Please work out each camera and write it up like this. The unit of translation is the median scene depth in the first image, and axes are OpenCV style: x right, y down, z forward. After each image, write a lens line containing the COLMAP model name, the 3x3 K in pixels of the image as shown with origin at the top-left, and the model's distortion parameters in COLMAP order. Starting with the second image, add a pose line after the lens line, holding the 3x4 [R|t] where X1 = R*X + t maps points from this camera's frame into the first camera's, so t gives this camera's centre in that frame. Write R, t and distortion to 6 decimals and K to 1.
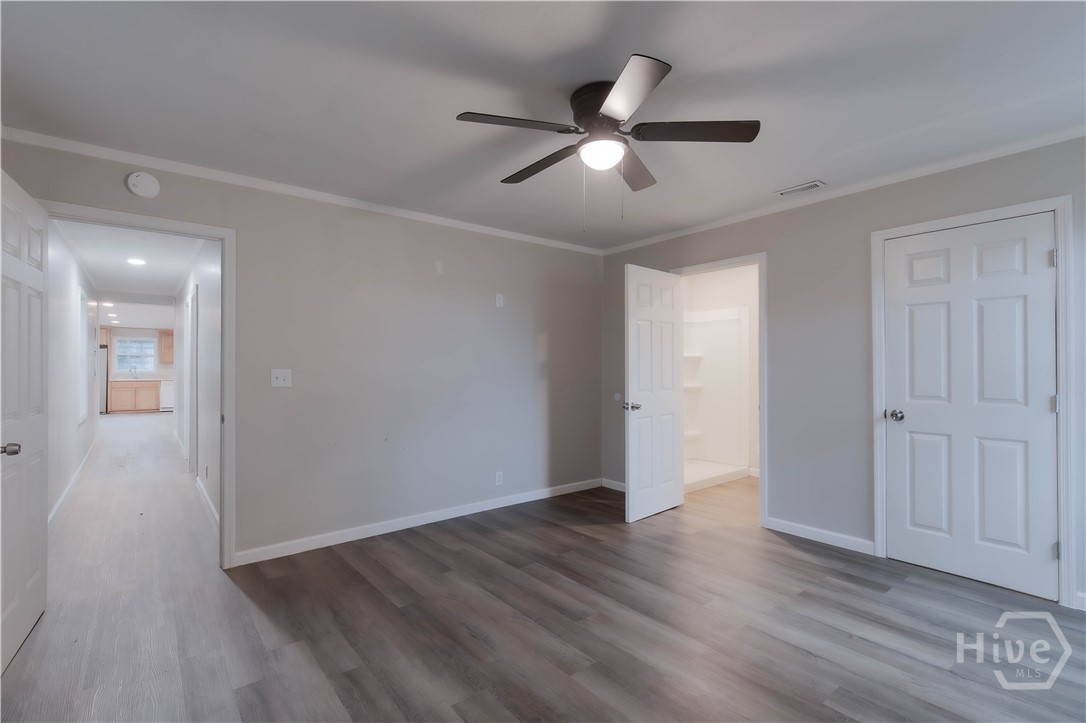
lens RADIAL K [[495.4, 0, 543.9], [0, 495.4, 360.7], [0, 0, 1]] dist [0.003453, 0.000978]
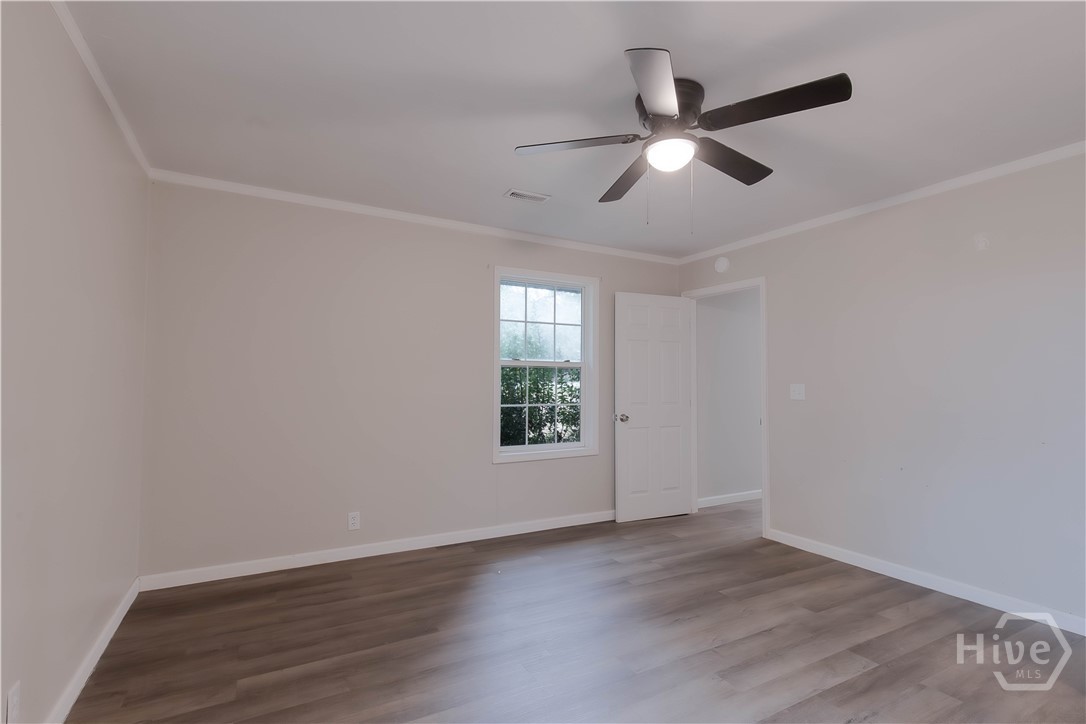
lens RADIAL K [[495.4, 0, 540.6], [0, 495.4, 365.6], [0, 0, 1]] dist [0.003453, 0.000978]
pose [[-0.164432, -0.032837, -0.985842, 0.779165], [0.002227, 0.999431, -0.033661, 0.013132], [0.986386, -0.007730, -0.164265, 0.666414]]
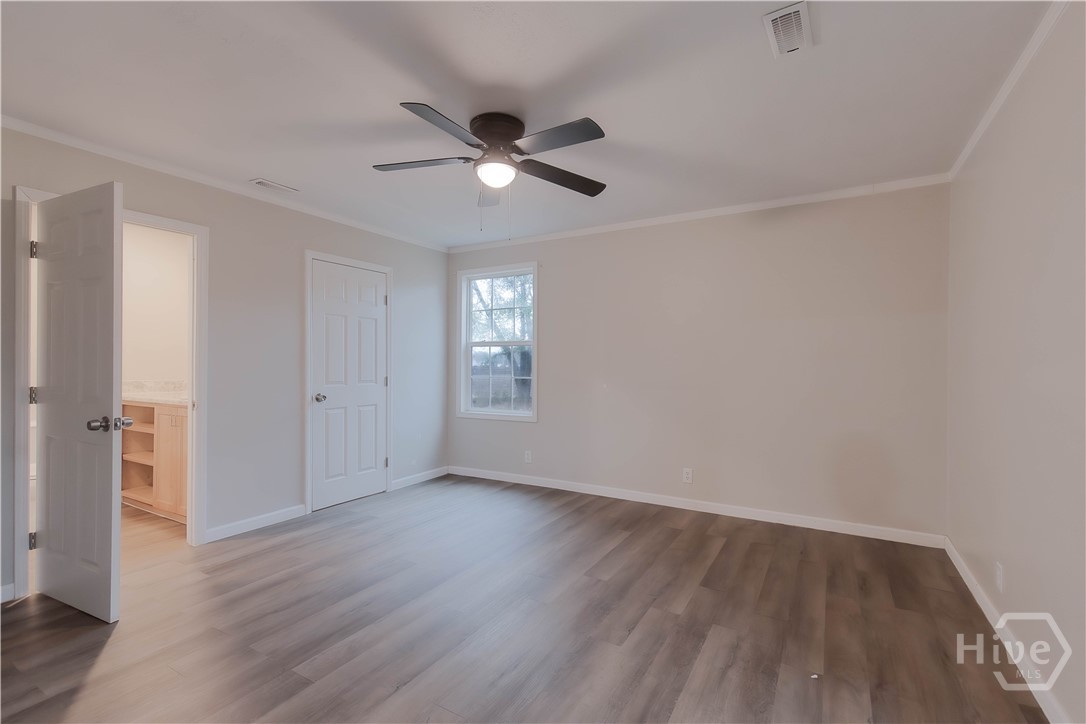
lens RADIAL K [[495.4, 0, 542.8], [0, 495.4, 357.0], [0, 0, 1]] dist [0.003453, 0.000978]
pose [[-0.352129, 0.014889, 0.935833, -0.731952], [-0.010212, 0.999753, -0.019748, 0.024265], [-0.935896, -0.016511, -0.351890, 0.951563]]
